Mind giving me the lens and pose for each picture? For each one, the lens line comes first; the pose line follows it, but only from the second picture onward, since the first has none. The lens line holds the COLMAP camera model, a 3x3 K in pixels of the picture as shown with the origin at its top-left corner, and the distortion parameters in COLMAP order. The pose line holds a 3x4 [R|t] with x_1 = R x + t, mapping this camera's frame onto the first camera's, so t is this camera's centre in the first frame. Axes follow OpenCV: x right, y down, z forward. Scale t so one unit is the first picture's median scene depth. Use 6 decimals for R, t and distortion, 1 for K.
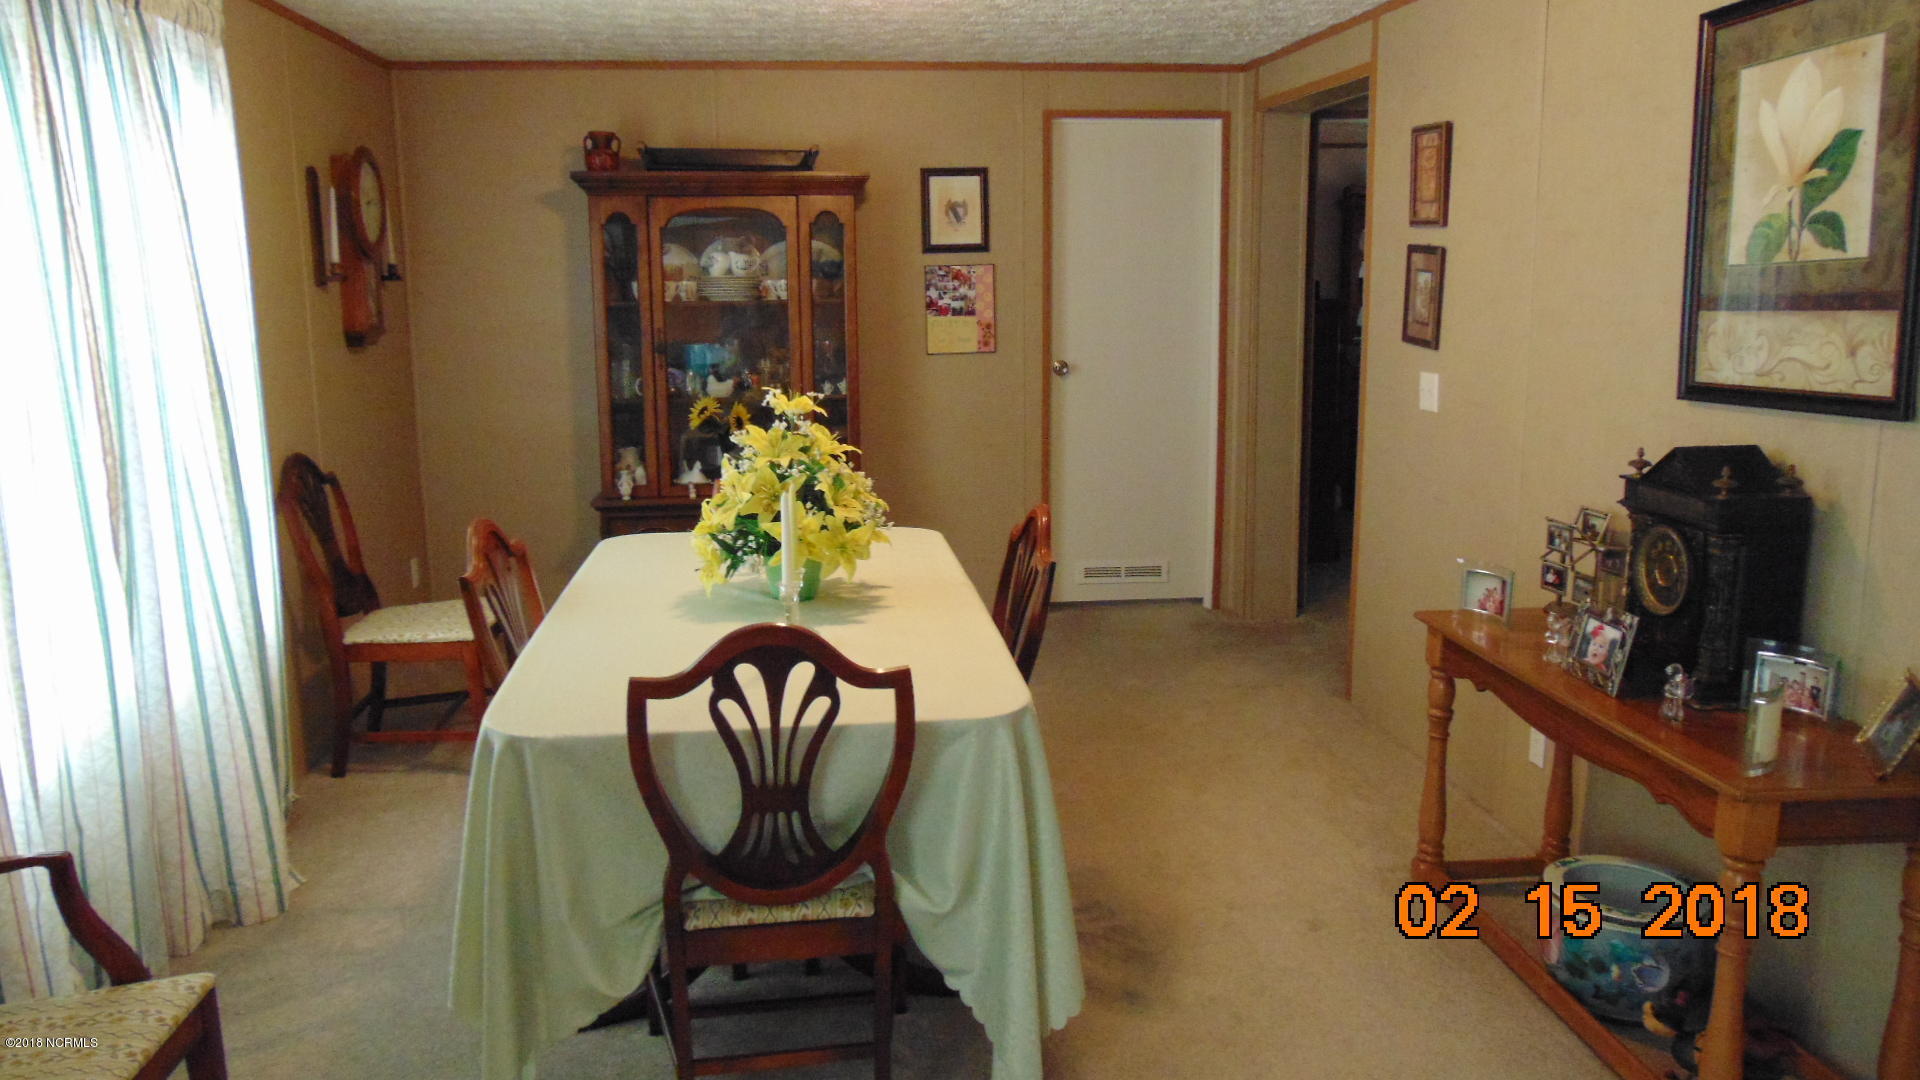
lens RADIAL K [[1442.7, 0, 964.8], [0, 1442.7, 539.8], [0, 0, 1]] dist [-0.030800, 0.062899]
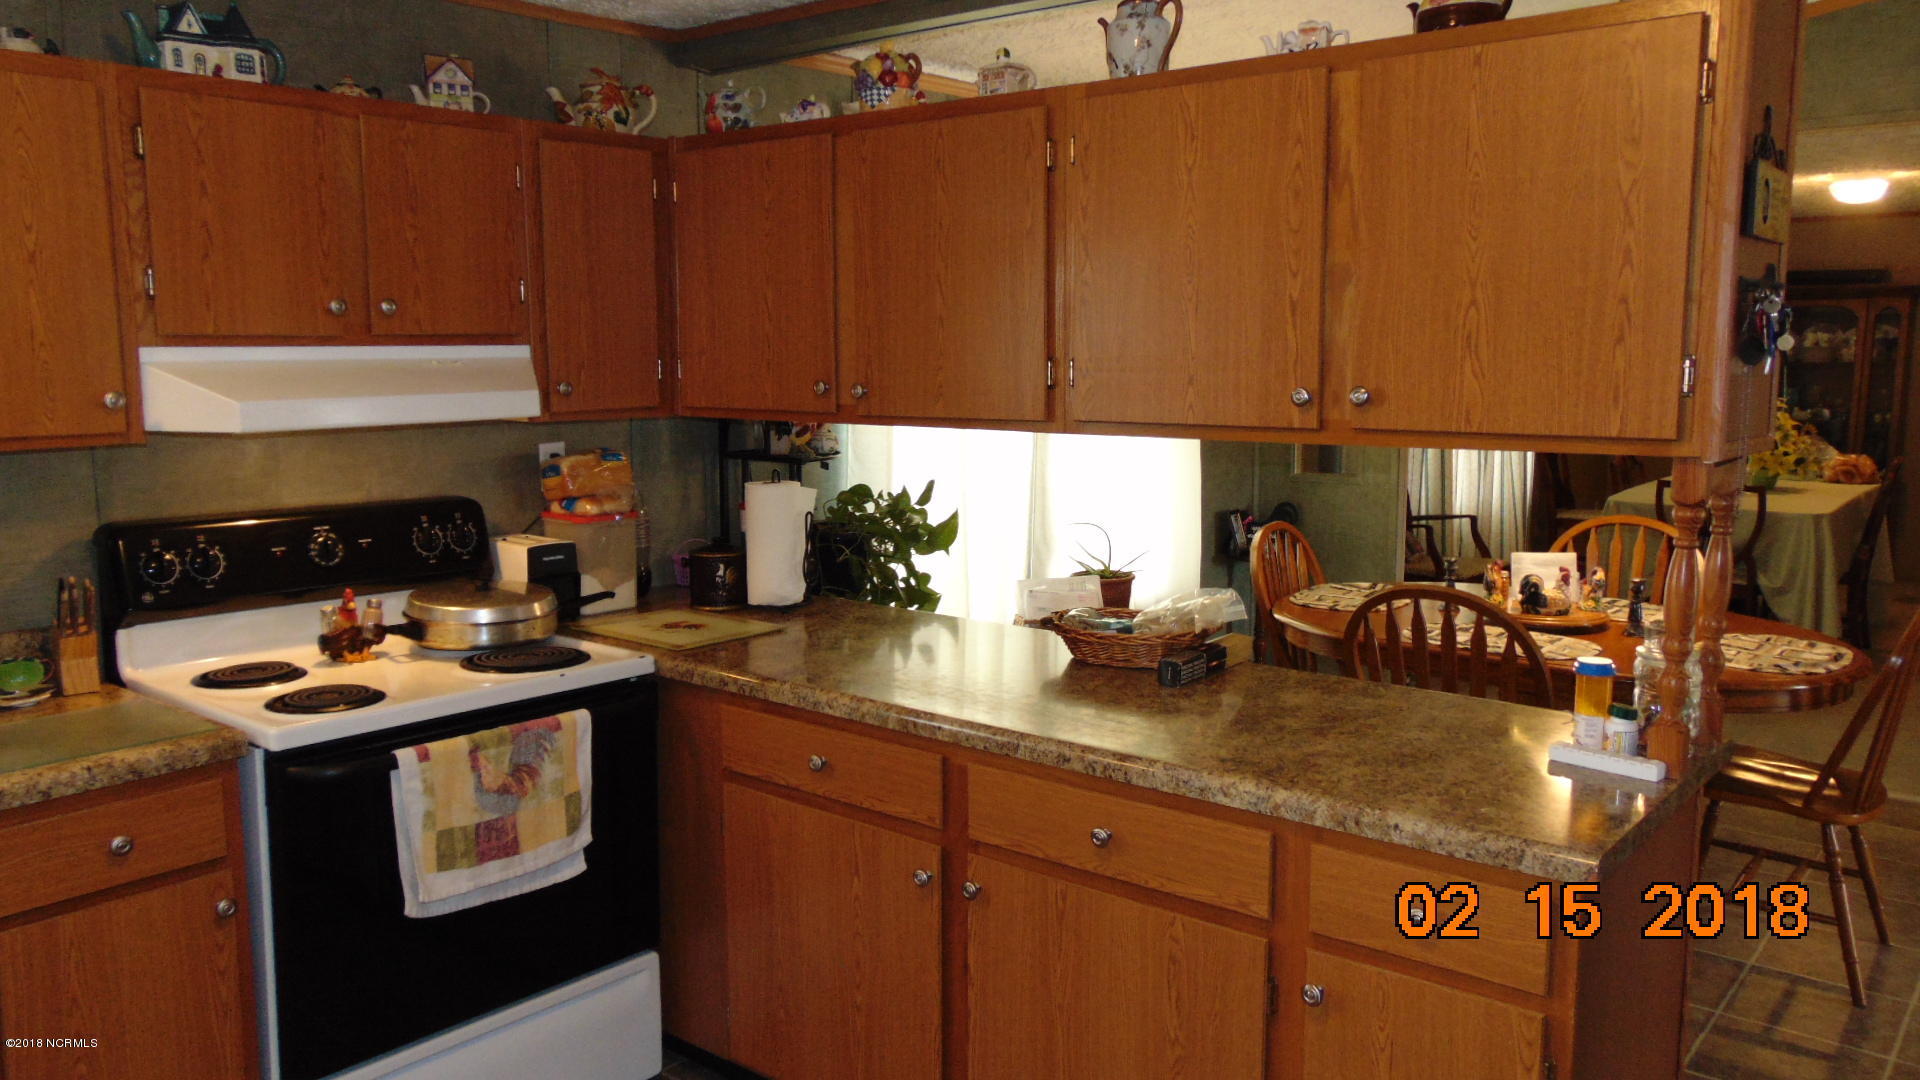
lens RADIAL K [[1442.7, 0, 954.0], [0, 1442.7, 535.2], [0, 0, 1]] dist [-0.030800, 0.062899]
pose [[0.690864, 0.107456, -0.714954, 0.600814], [-0.139765, 0.990089, 0.013752, 0.247775], [0.709346, 0.090425, 0.699036, -1.410065]]
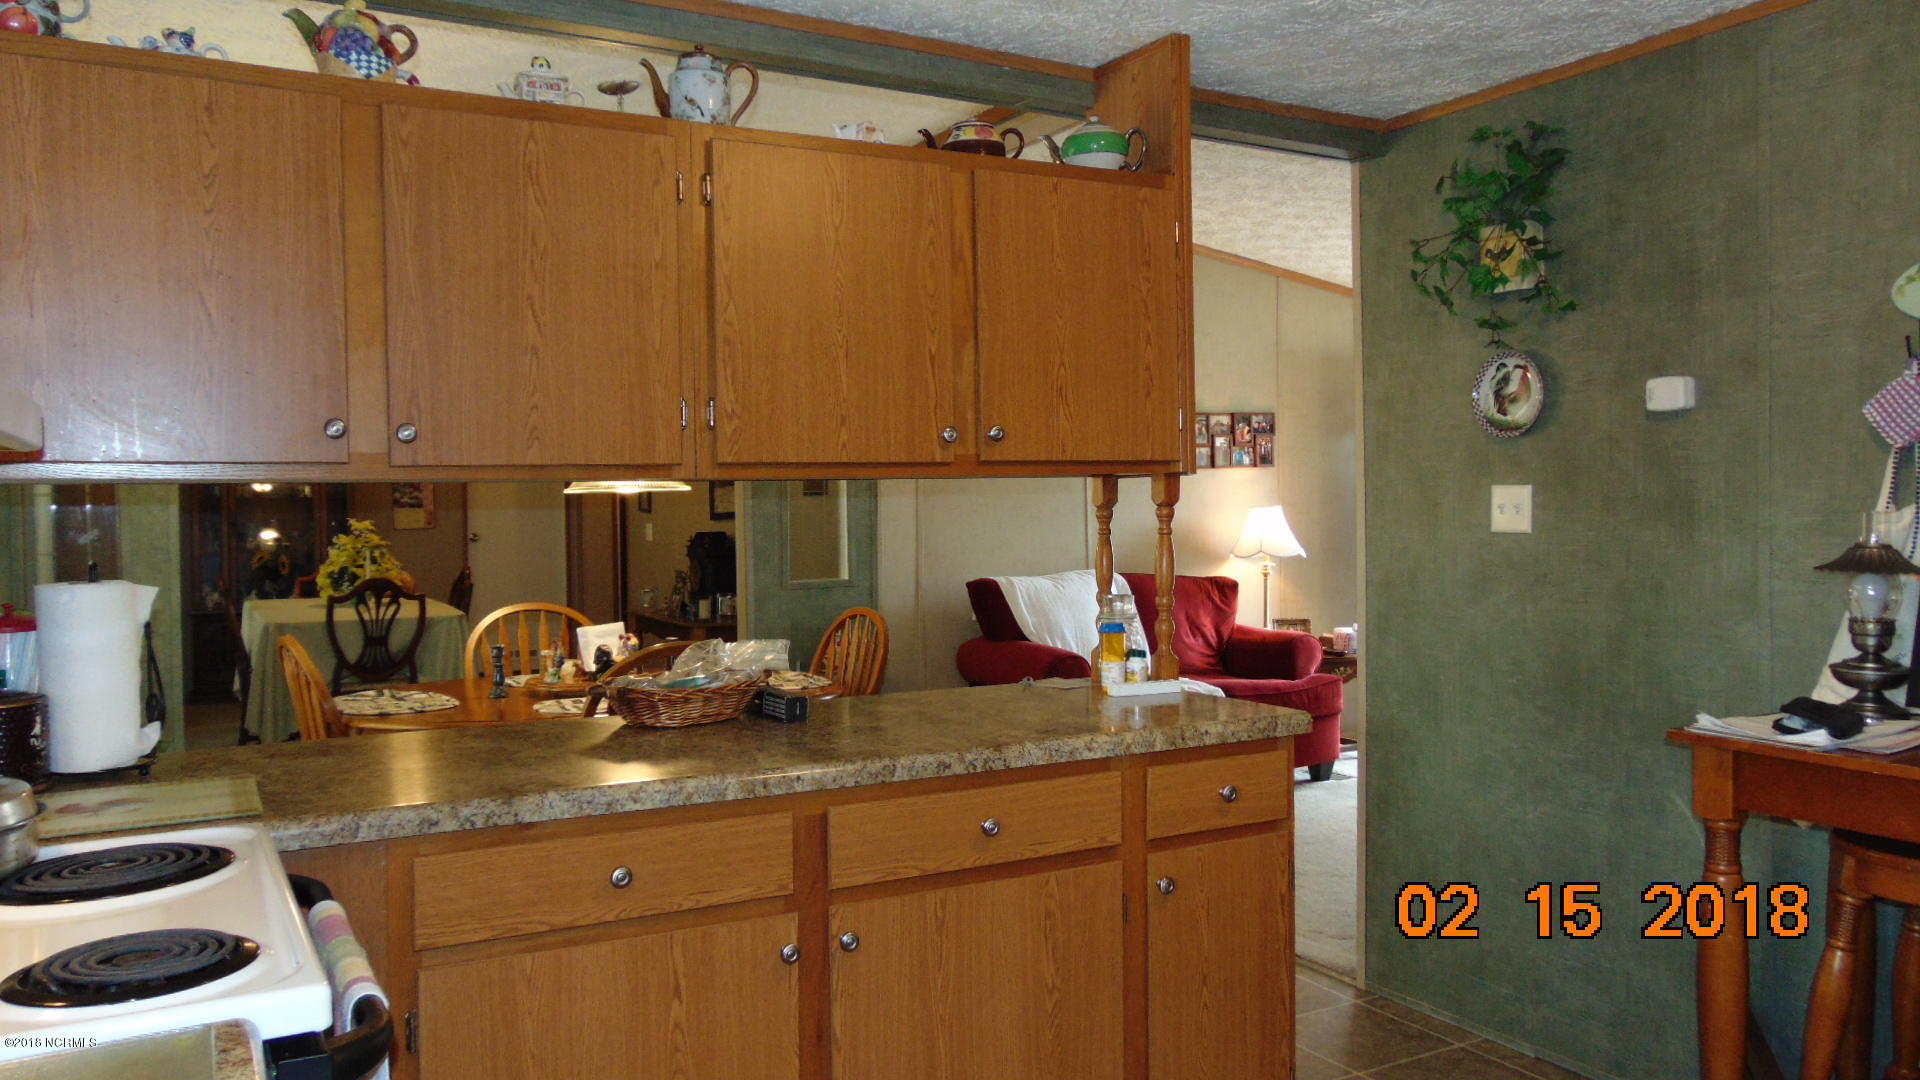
lens RADIAL K [[1442.7, 0, 967.3], [0, 1442.7, 536.7], [0, 0, 1]] dist [-0.030800, 0.062899]
pose [[0.923260, -0.007422, 0.384105, -0.099120], [0.070415, 0.986145, -0.150200, 0.350299], [-0.377668, 0.165720, 0.910990, -1.556872]]
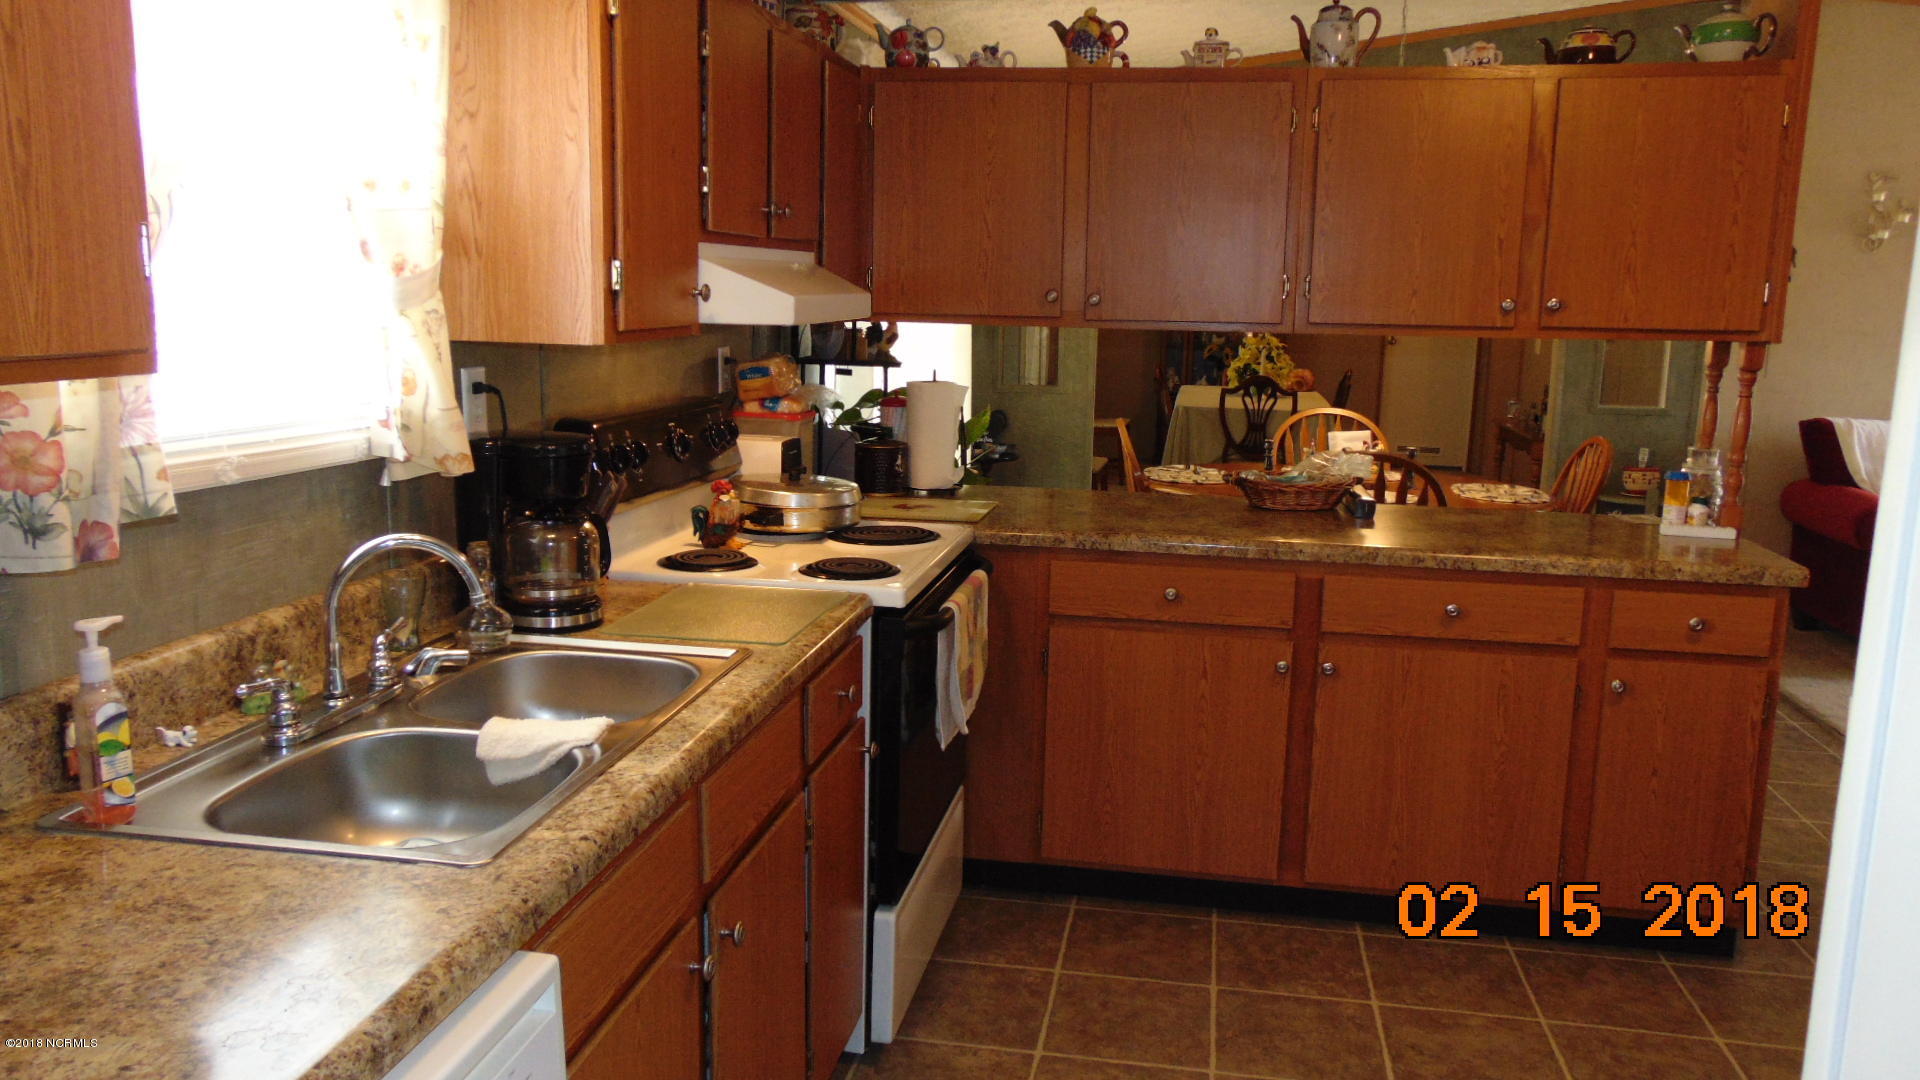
lens RADIAL K [[1442.7, 0, 963.7], [0, 1442.7, 536.9], [0, 0, 1]] dist [-0.030800, 0.062899]
pose [[0.957186, 0.081764, -0.277687, 0.136688], [-0.085413, 0.996345, -0.001048, 0.365784], [0.276587, 0.024721, 0.960671, -1.893124]]
